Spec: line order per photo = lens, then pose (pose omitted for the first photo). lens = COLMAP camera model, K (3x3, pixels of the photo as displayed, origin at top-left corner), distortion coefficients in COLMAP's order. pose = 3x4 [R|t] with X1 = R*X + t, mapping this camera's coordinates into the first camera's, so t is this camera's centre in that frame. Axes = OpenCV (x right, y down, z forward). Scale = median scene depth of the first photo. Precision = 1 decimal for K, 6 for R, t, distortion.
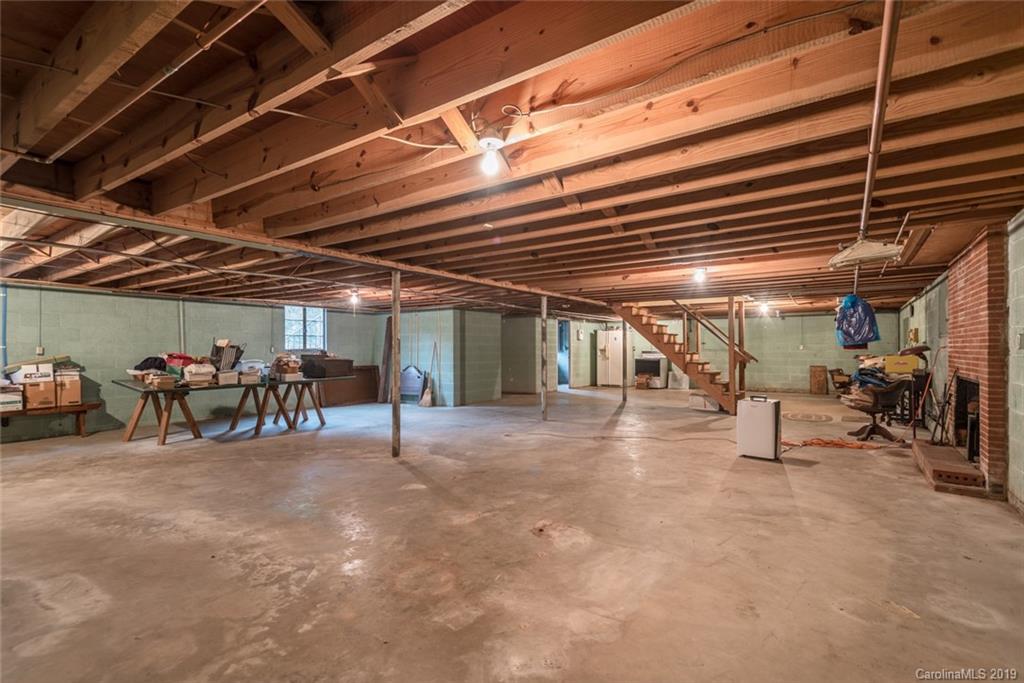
lens RADIAL K [[481.4, 0, 516.9], [0, 481.4, 354.9], [0, 0, 1]] dist [0.036308, 0.000241]
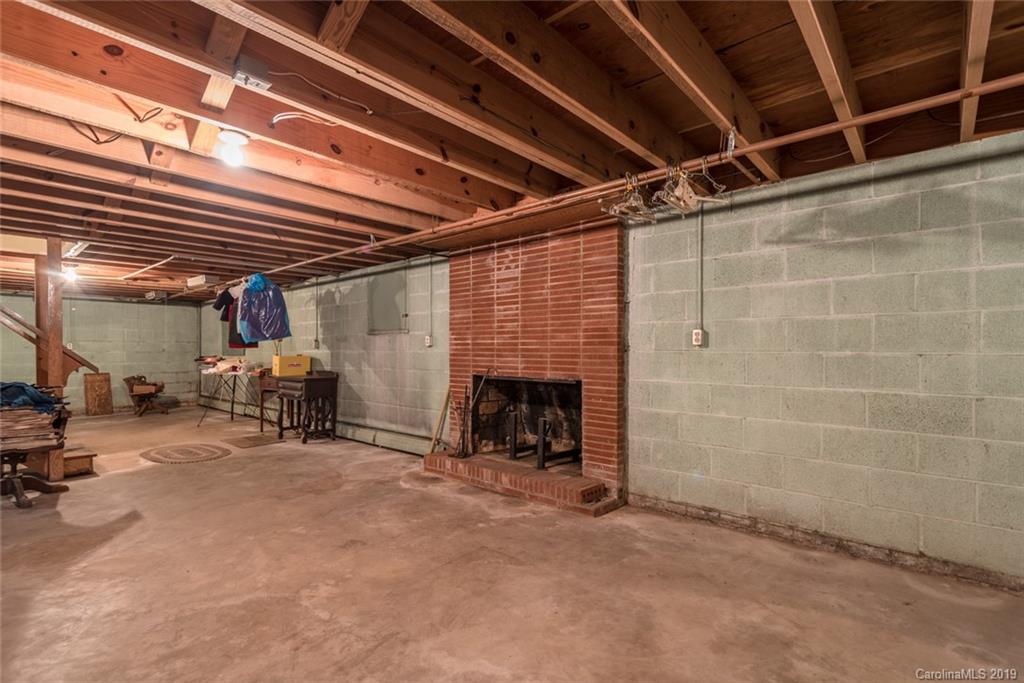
lens RADIAL K [[481.4, 0, 516.9], [0, 481.4, 354.9], [0, 0, 1]] dist [0.036308, 0.000241]
pose [[0.108302, -0.009617, 0.994072, 0.024389], [0.009322, 0.999919, 0.008658, -0.007835], [-0.994074, 0.008329, 0.108383, 1.068204]]
